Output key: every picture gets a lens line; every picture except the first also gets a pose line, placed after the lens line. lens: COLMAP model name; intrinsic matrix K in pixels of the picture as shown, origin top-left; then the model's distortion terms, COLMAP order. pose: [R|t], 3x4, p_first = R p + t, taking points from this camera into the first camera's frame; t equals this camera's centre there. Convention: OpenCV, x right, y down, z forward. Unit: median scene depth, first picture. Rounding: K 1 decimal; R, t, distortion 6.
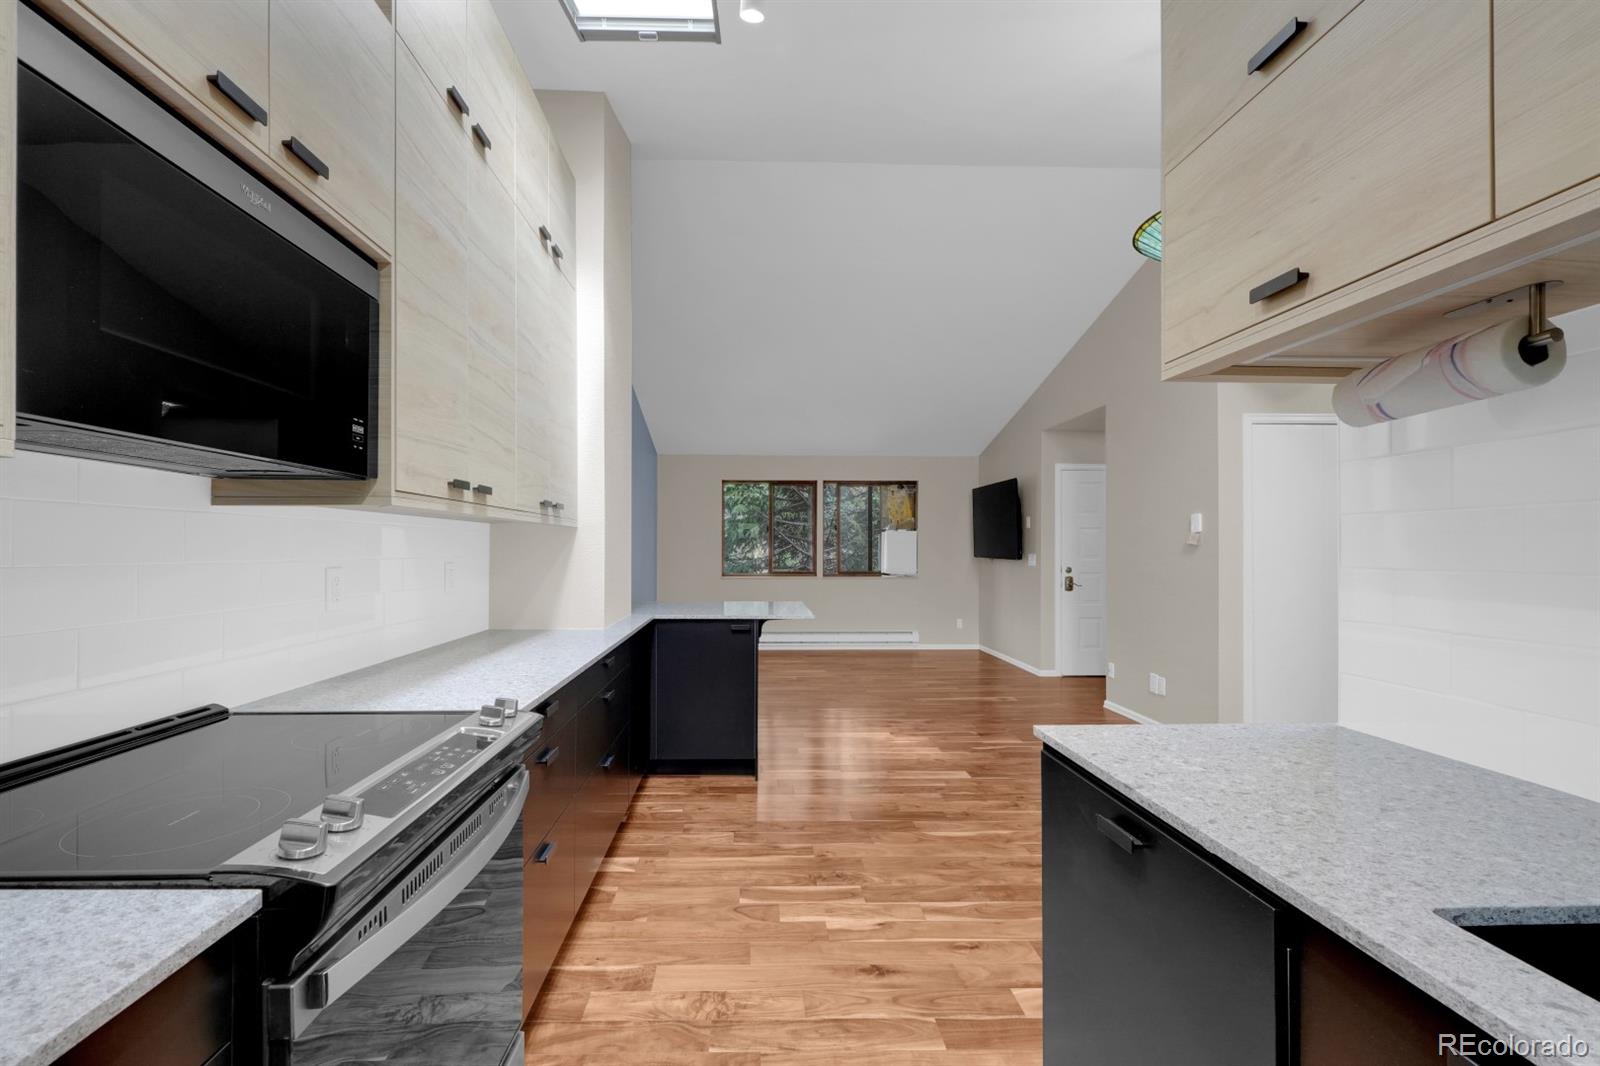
lens RADIAL K [[683.4, 0, 775.5], [0, 683.4, 523.3], [0, 0, 1]] dist [0.001508, 0.000473]
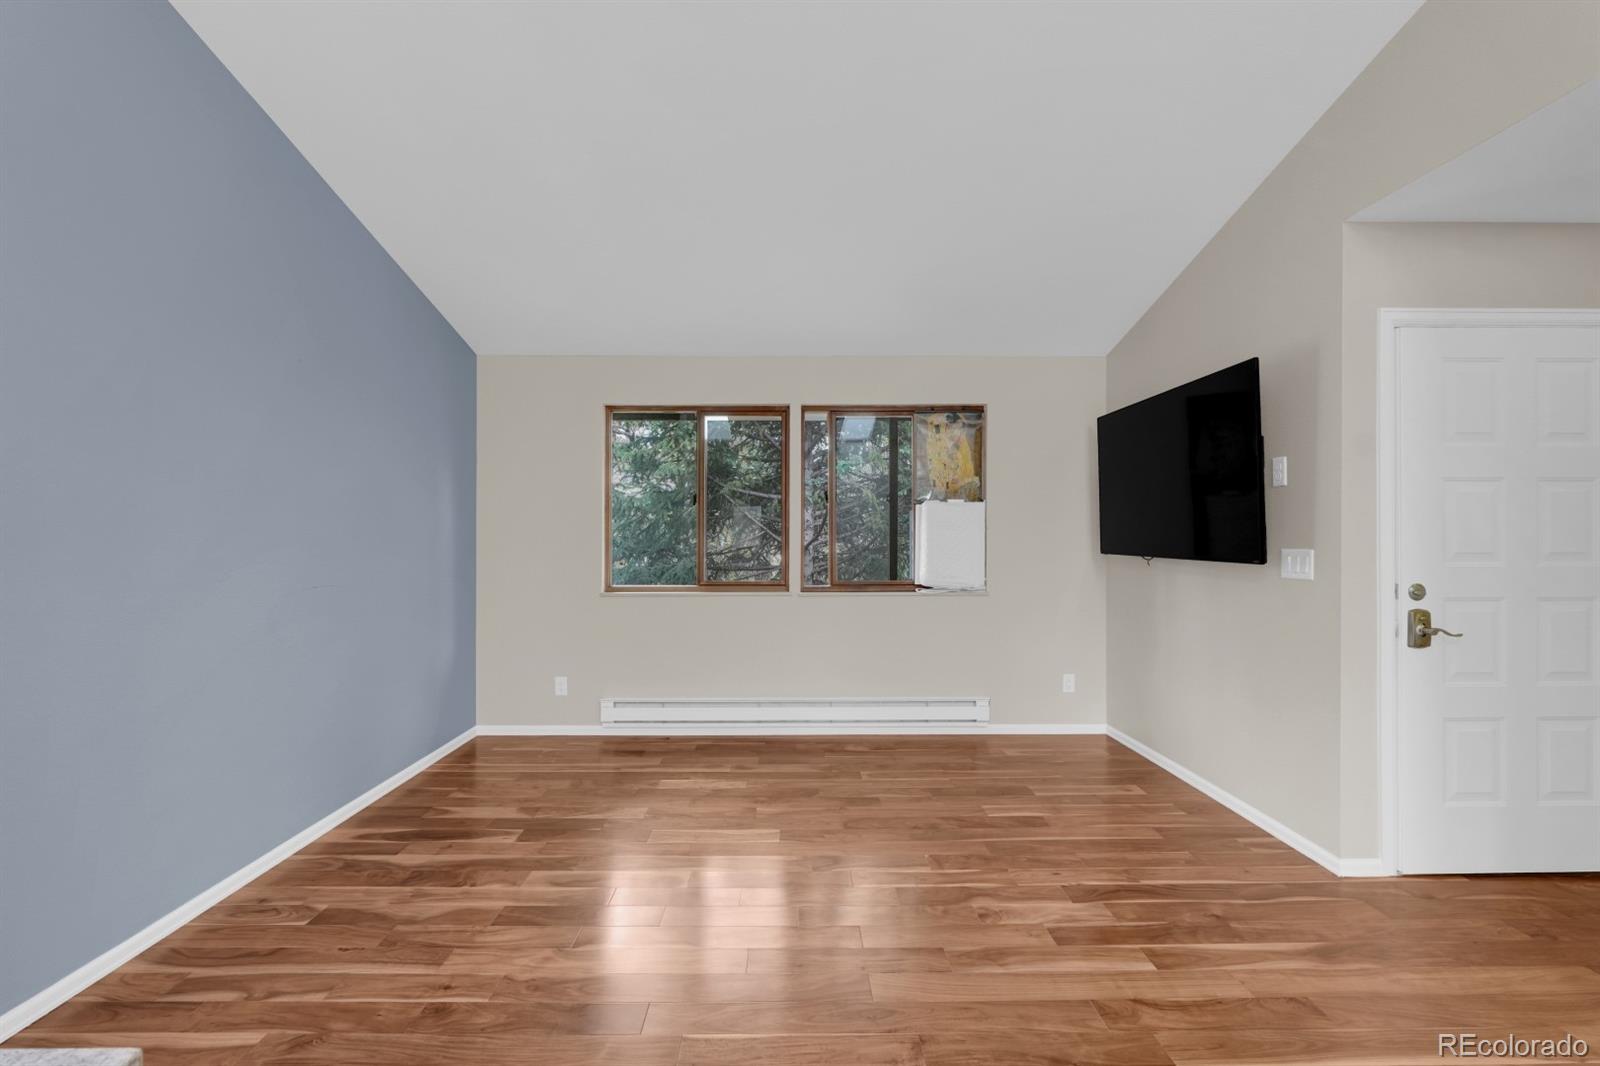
lens RADIAL K [[671.1, 0, 800.0], [0, 671.1, 533.0], [0, 0, 1]] dist [-0.001242, -0.000019]
pose [[0.999962, -0.003211, -0.008131, 0.072952], [0.003458, 0.999527, 0.030553, 0.018366], [0.008029, -0.030580, 0.999500, 0.496756]]
